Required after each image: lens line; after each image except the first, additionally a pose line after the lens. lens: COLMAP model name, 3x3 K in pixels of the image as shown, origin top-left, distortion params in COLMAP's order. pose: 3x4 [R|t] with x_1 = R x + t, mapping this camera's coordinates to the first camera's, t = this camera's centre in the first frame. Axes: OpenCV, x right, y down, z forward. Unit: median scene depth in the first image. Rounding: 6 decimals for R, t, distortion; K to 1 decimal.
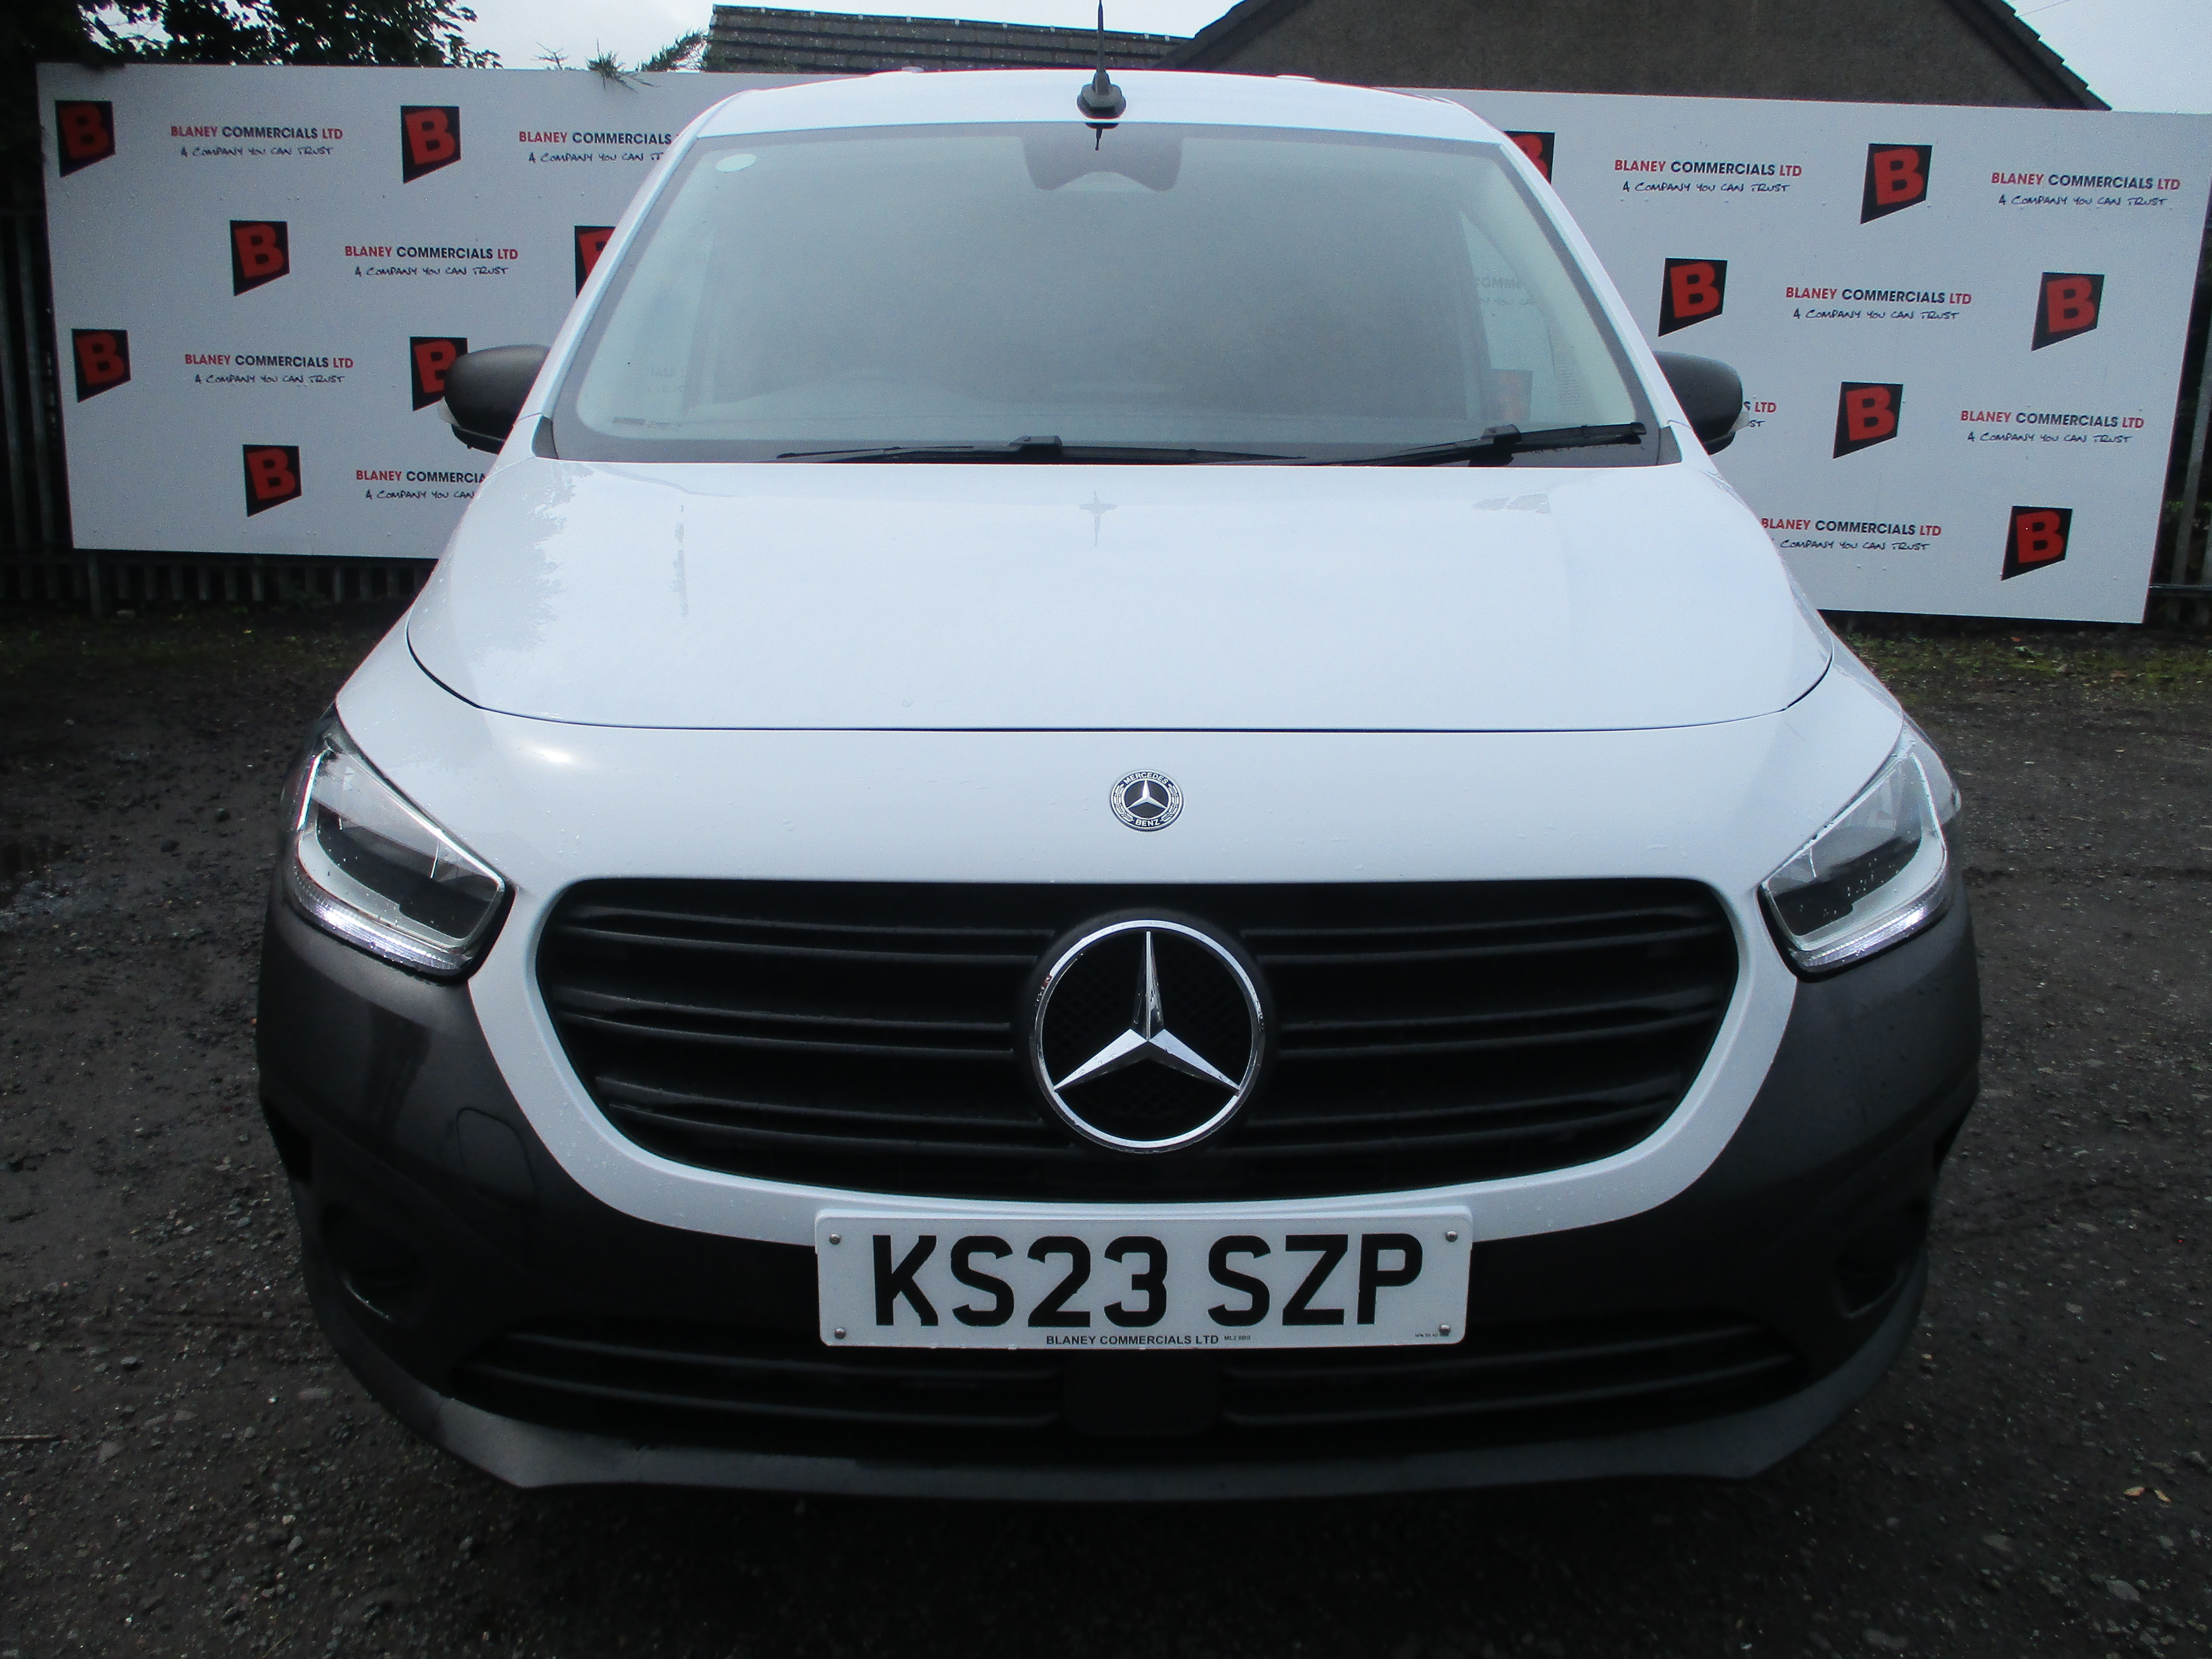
lens RADIAL K [[1836.3, 0, 1106.0], [0, 1836.3, 829.5], [0, 0, 1]] dist [-0.027112, 0.004044]
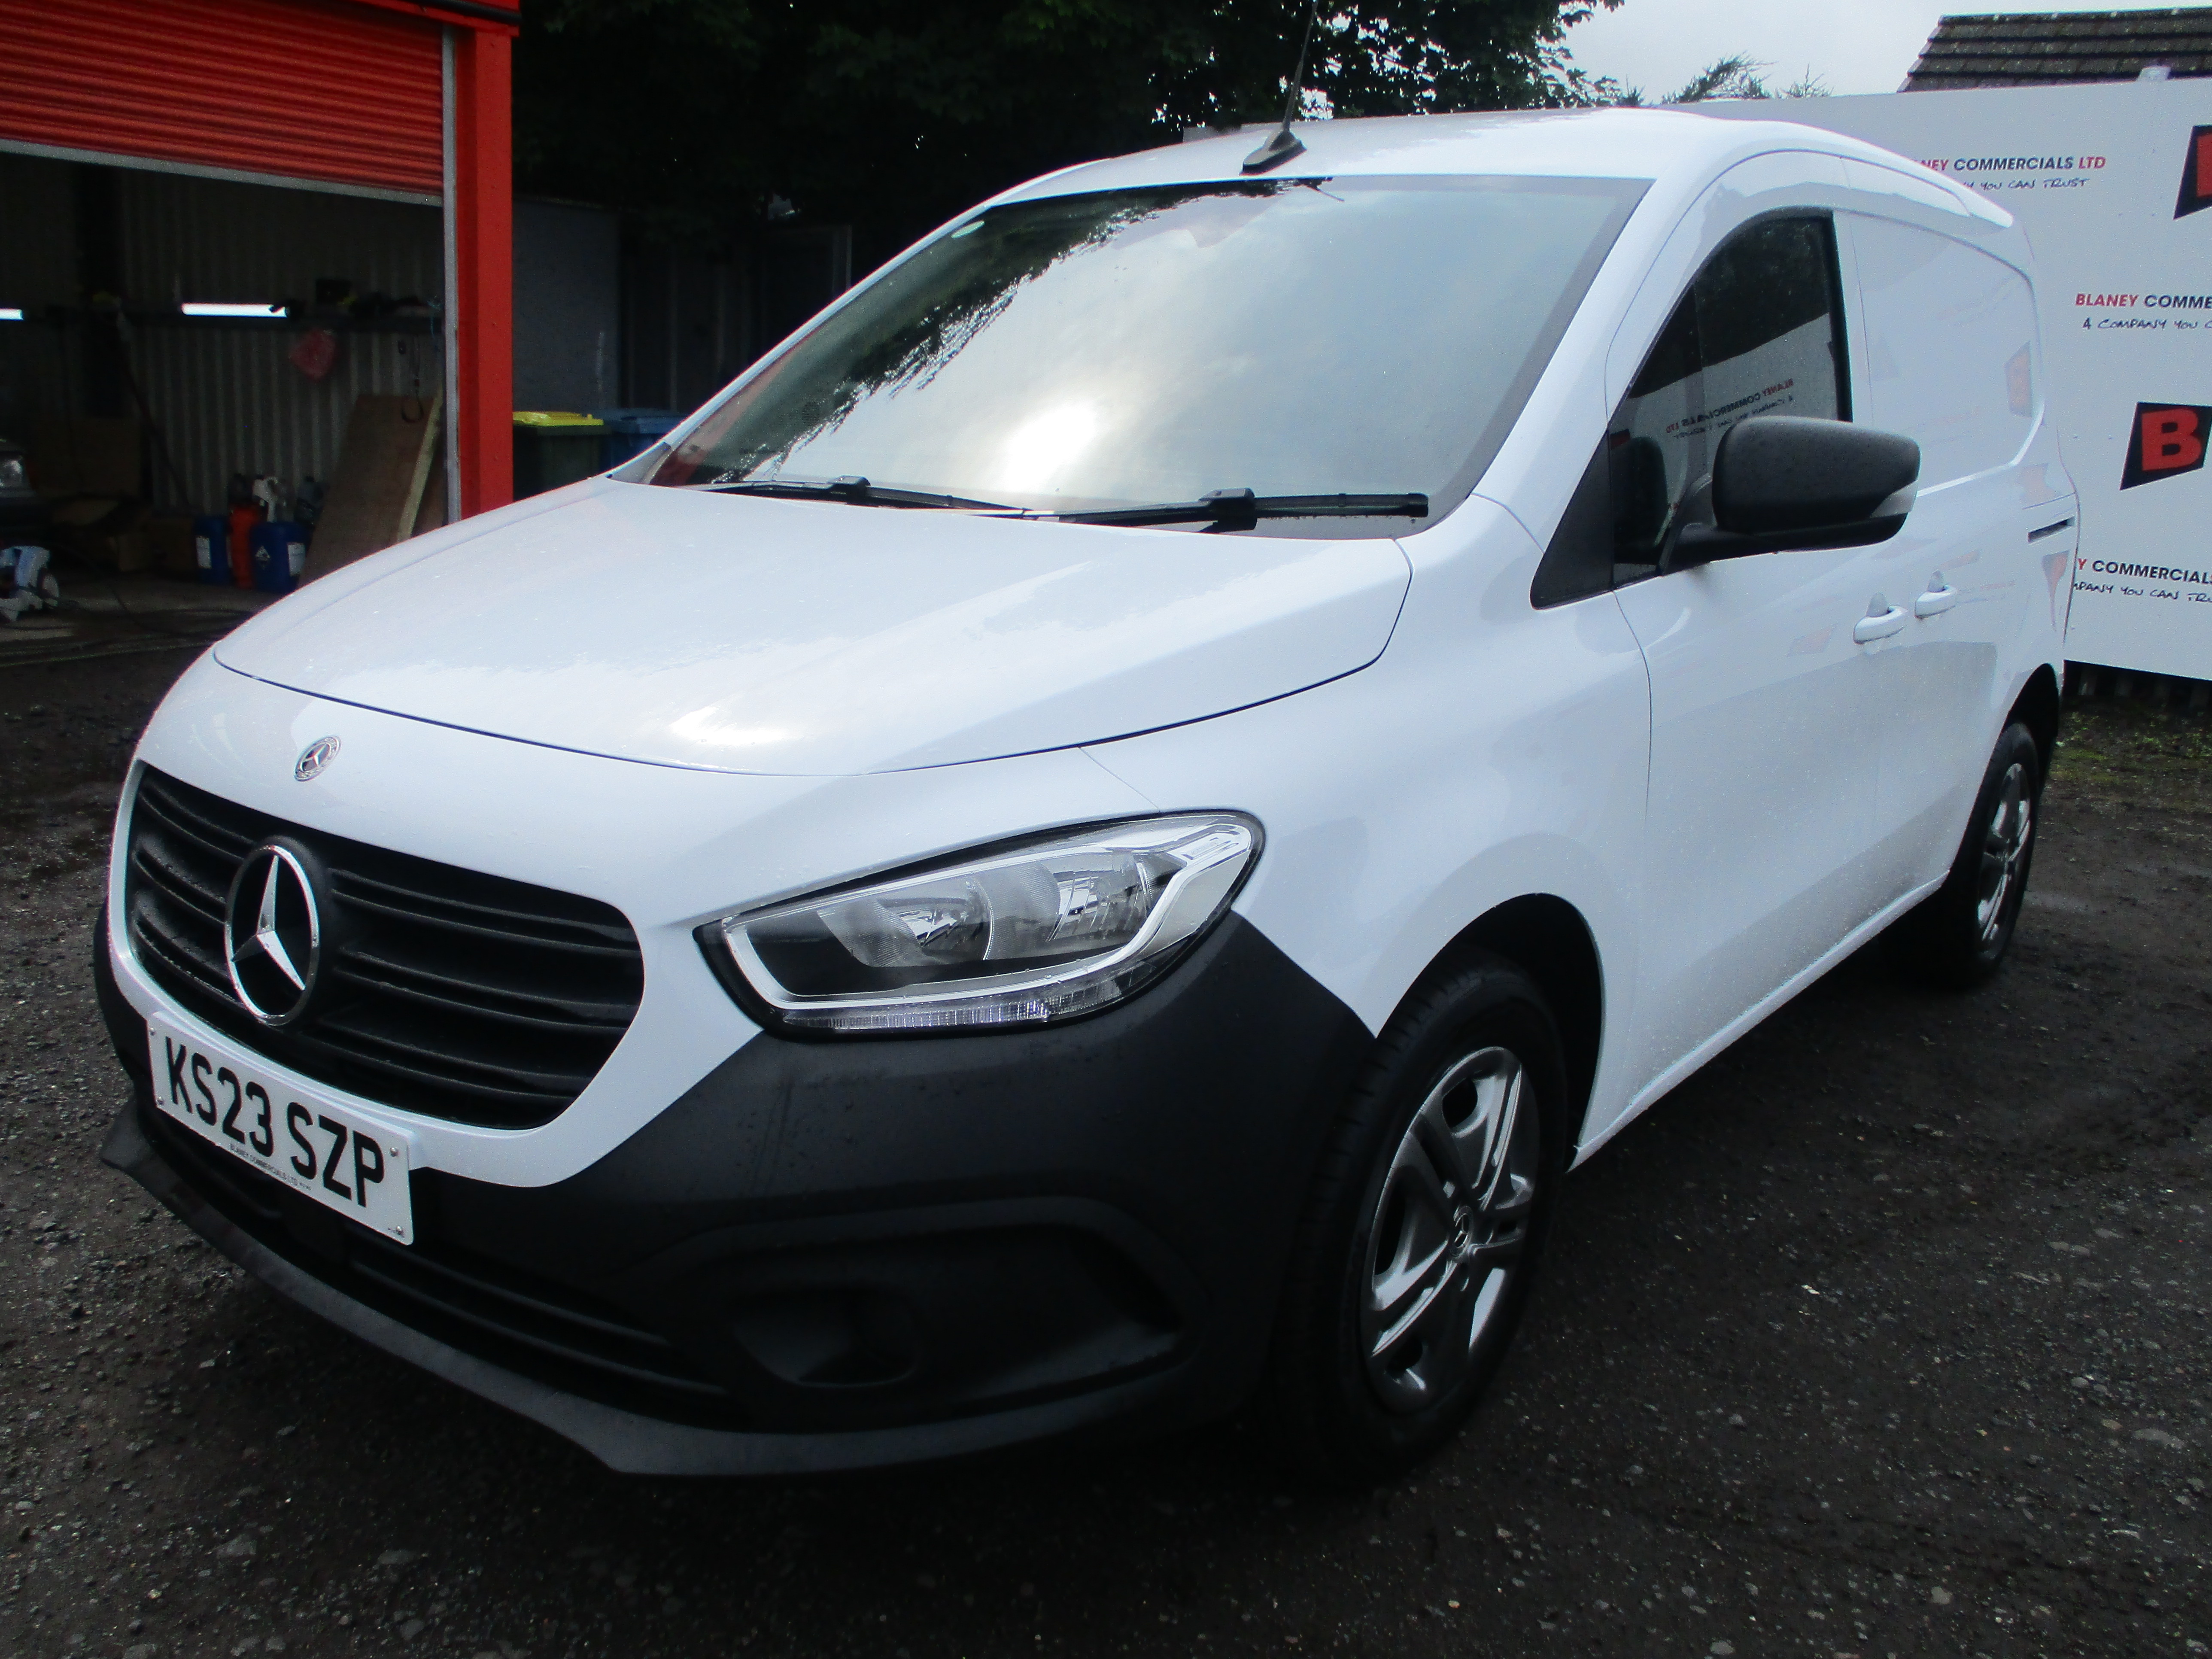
lens RADIAL K [[1836.3, 0, 1106.0], [0, 1836.3, 829.5], [0, 0, 1]] dist [-0.027112, 0.004044]
pose [[0.771808, 0.166039, -0.613794, 1.236409], [-0.173082, 0.983714, 0.048467, -0.123616], [0.611845, 0.068830, 0.787977, 0.325065]]
